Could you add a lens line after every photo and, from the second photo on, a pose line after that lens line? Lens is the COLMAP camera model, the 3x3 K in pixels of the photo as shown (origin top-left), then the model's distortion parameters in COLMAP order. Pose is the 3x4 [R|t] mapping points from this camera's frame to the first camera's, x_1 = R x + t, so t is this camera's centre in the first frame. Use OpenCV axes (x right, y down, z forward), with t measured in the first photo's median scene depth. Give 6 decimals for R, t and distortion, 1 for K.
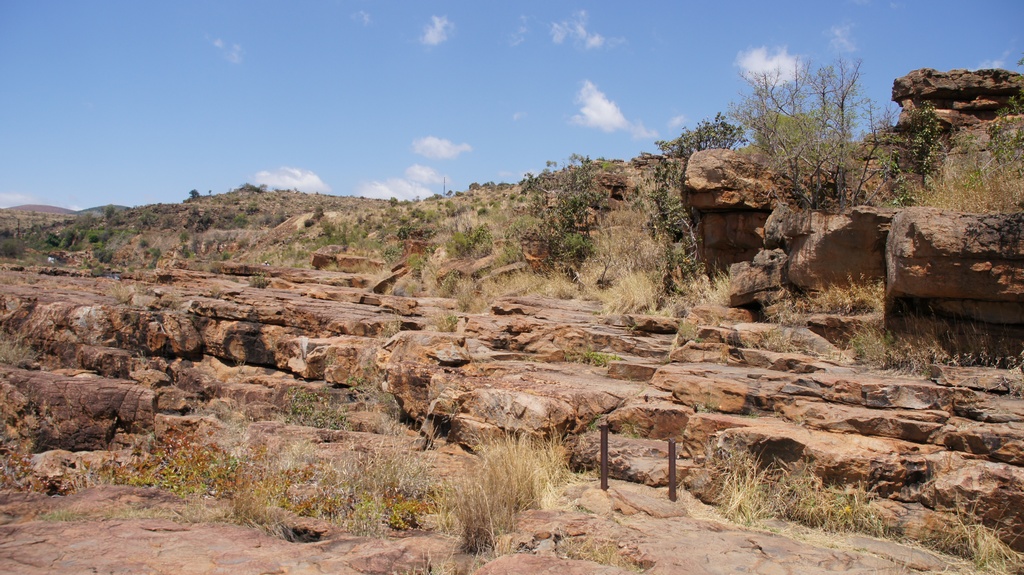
lens RADIAL K [[819.6, 0, 511.3], [0, 819.6, 287.2], [0, 0, 1]] dist [-0.149340, 0.139841]
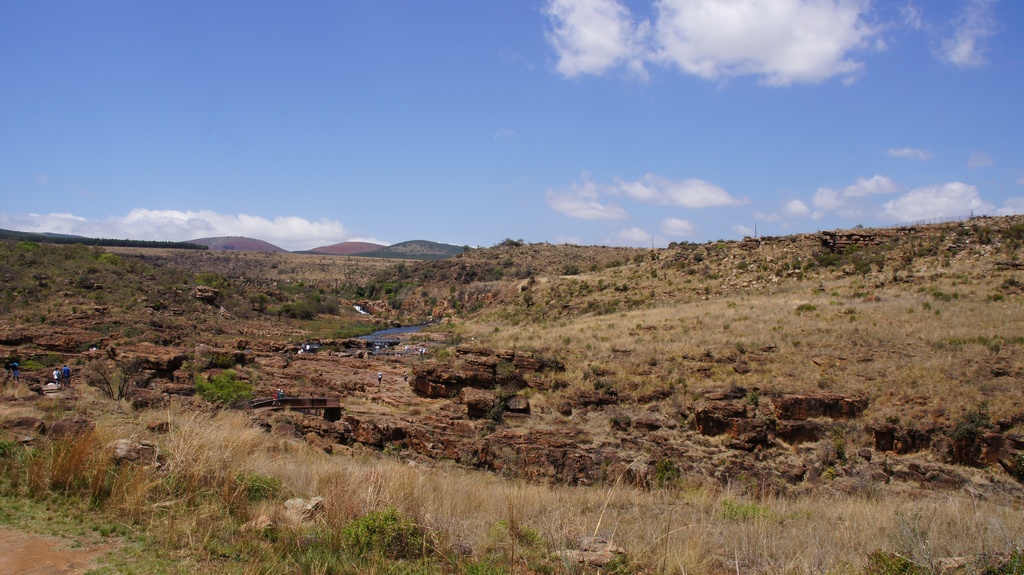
lens RADIAL K [[819.6, 0, 512.7], [0, 819.6, 288.0], [0, 0, 1]] dist [-0.149340, 0.139841]
pose [[0.940059, -0.020853, -0.340375, 0.119409], [0.010744, 0.999444, -0.031557, -0.020123], [0.340844, 0.026009, 0.939760, -0.185262]]
